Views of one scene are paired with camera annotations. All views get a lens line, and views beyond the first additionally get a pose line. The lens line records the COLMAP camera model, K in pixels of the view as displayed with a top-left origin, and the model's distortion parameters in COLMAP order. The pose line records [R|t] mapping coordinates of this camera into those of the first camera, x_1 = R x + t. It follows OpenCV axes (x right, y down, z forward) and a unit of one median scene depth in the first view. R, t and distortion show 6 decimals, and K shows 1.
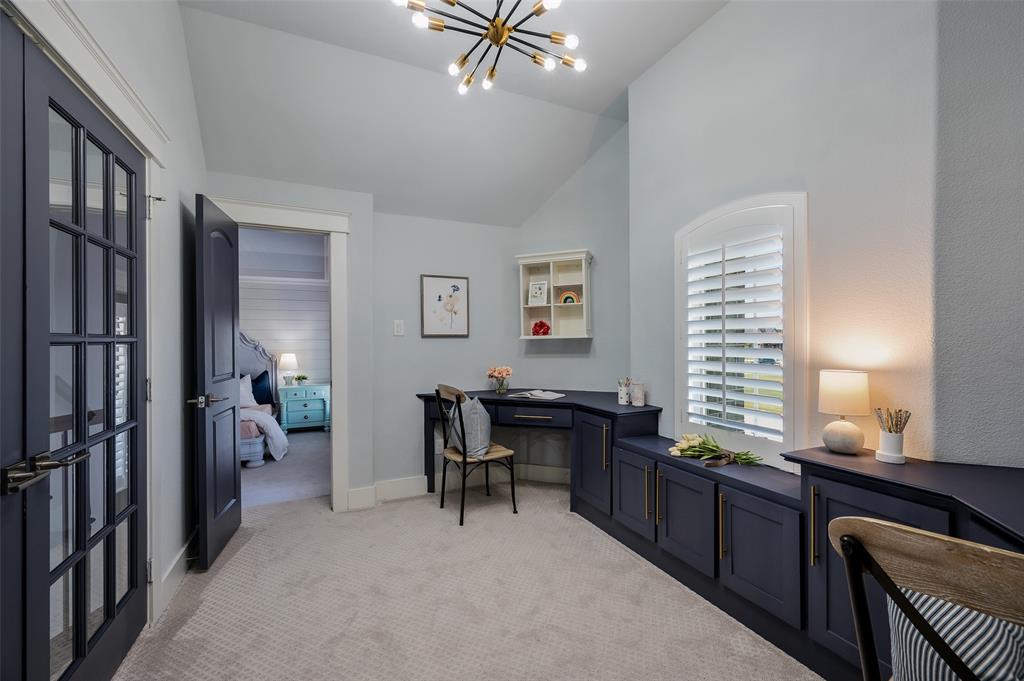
lens RADIAL K [[382.0, 0, 515.5], [0, 382.0, 340.4], [0, 0, 1]] dist [-0.000149, 0.000000]
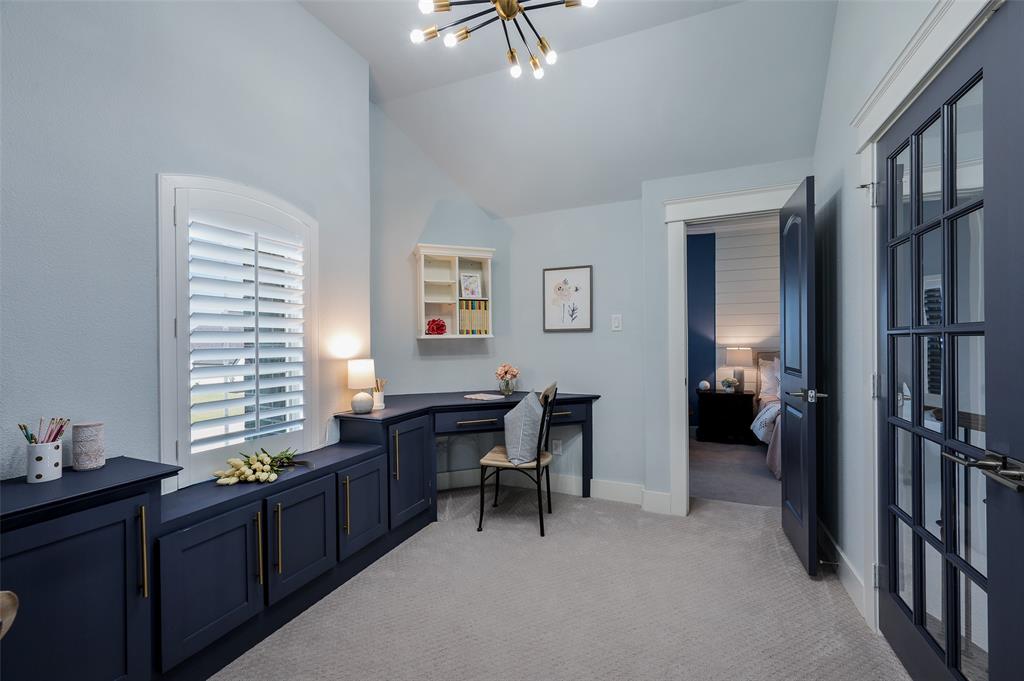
lens RADIAL K [[416.8, 0, 512.8], [0, 416.8, 340.5], [0, 0, 1]] dist [0.001148, 0.000044]
pose [[-0.652281, -0.004770, 0.757962, -0.654002], [-0.002815, 0.999989, 0.003871, -0.004415], [-0.757972, 0.000391, -0.652287, 1.323298]]
